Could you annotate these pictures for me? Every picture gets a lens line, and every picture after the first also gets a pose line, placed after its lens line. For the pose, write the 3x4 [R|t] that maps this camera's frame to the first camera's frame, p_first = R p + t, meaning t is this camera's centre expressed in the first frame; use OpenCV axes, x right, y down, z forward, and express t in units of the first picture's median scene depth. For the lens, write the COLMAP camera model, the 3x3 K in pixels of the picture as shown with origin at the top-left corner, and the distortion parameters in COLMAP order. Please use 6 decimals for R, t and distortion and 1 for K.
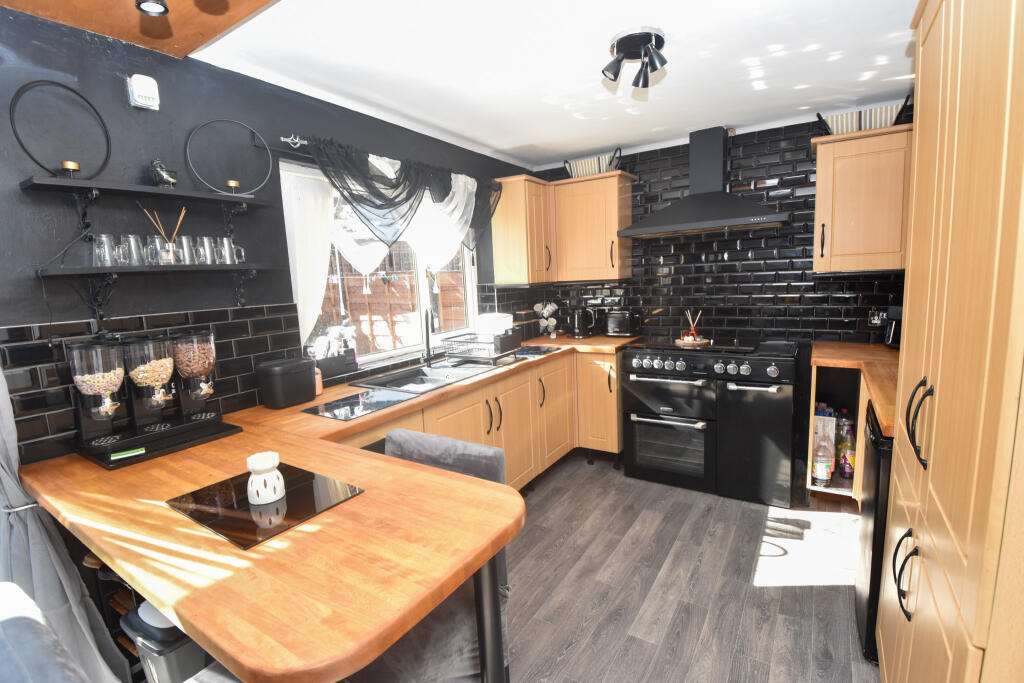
lens RADIAL K [[453.2, 0, 515.9], [0, 453.2, 343.5], [0, 0, 1]] dist [0.001191, -0.017095]
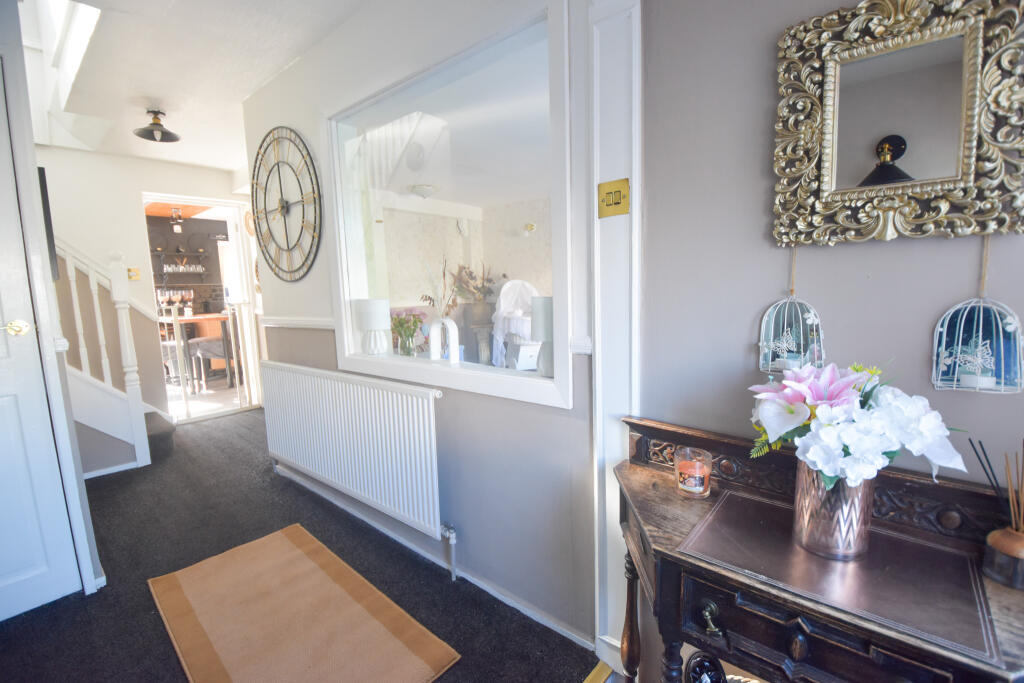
lens RADIAL K [[453.2, 0, 515.9], [0, 453.2, 343.5], [0, 0, 1]] dist [0.001191, -0.017095]
pose [[0.990455, 0.056519, -0.125719, 1.693176], [-0.056840, 0.998383, 0.001035, 0.175597], [0.125574, 0.006121, 0.992065, -1.618197]]
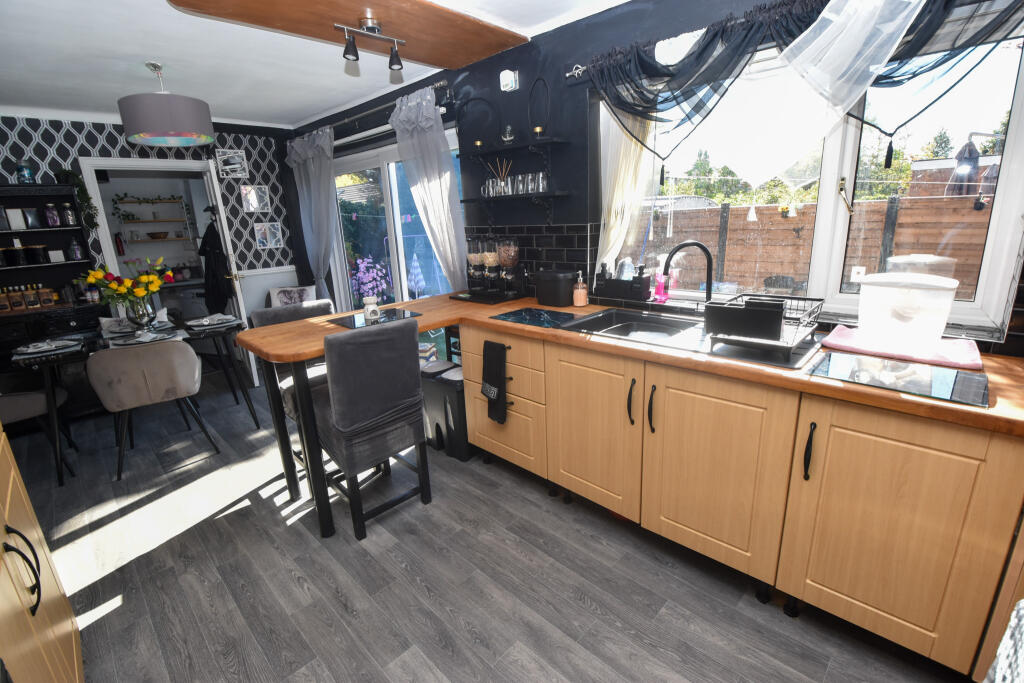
lens RADIAL K [[463.8, 0, 545.4], [0, 463.8, 354.7], [0, 0, 1]] dist [-0.019799, 0.000230]
pose [[-0.166555, 0.332632, -0.928232, 0.598545], [-0.098338, 0.931085, 0.351299, -0.151909], [0.981116, 0.149791, -0.122367, 0.903283]]
